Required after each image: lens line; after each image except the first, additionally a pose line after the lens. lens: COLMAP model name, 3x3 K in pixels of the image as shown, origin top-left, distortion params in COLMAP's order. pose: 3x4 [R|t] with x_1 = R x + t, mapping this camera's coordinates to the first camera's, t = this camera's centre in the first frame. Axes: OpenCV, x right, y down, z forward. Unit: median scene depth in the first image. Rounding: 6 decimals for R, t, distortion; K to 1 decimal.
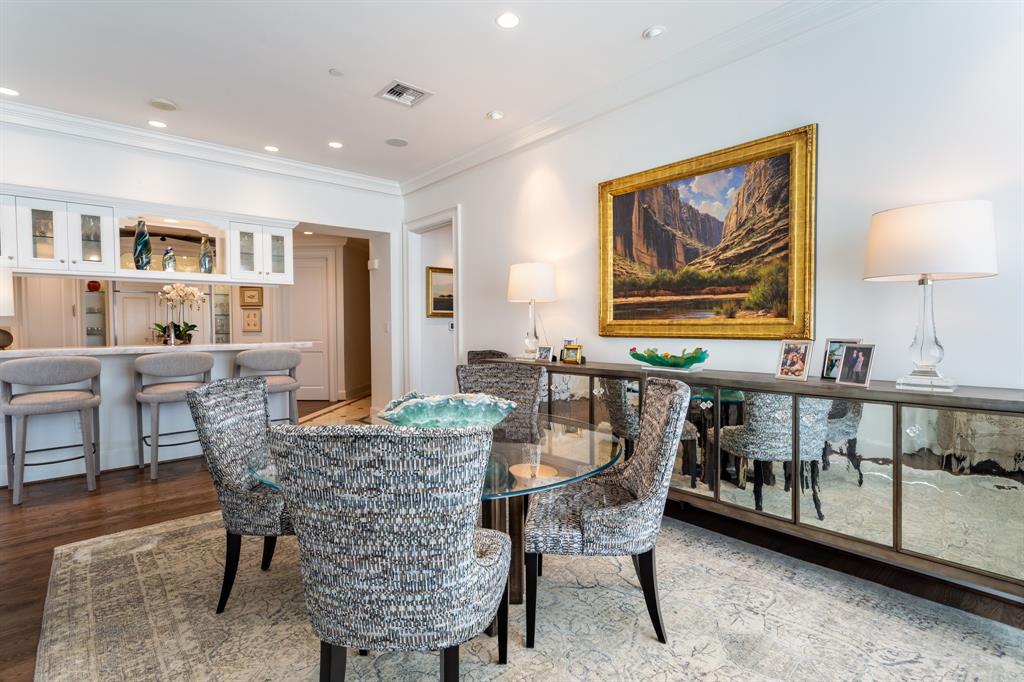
lens RADIAL K [[488.8, 0, 515.5], [0, 488.8, 337.8], [0, 0, 1]] dist [0.004066, 0.000387]
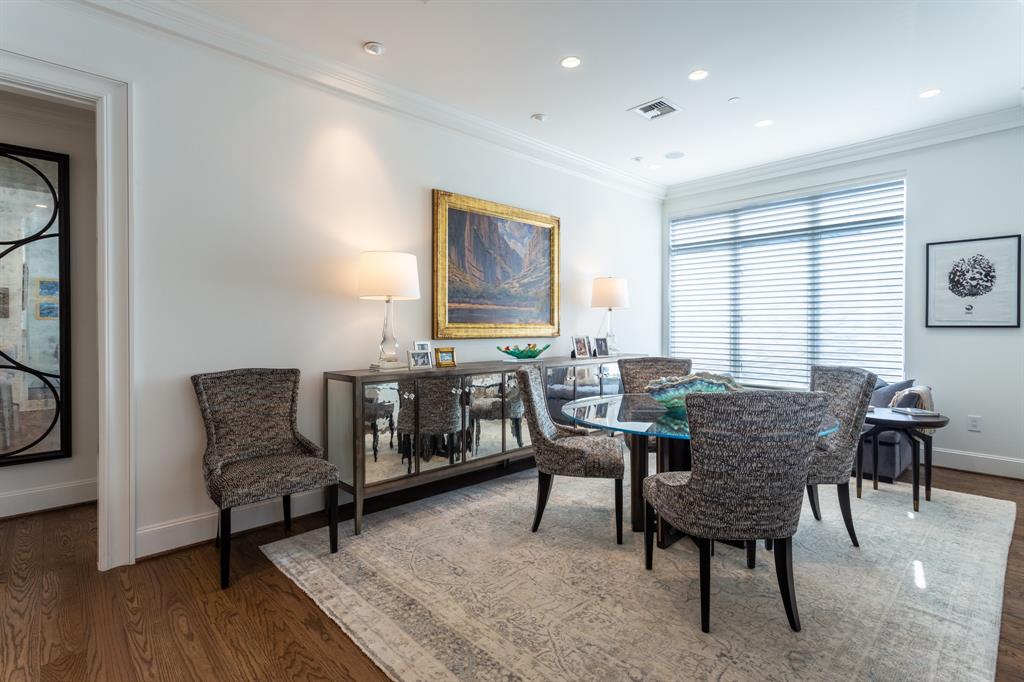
lens RADIAL K [[491.7, 0, 514.3], [0, 491.7, 334.3], [0, 0, 1]] dist [0.000778, 0.001866]
pose [[-0.029011, -0.007666, 0.999550, -0.875367], [0.028757, 0.999550, 0.008500, -0.017465], [-0.999165, 0.028991, -0.028778, 0.888351]]
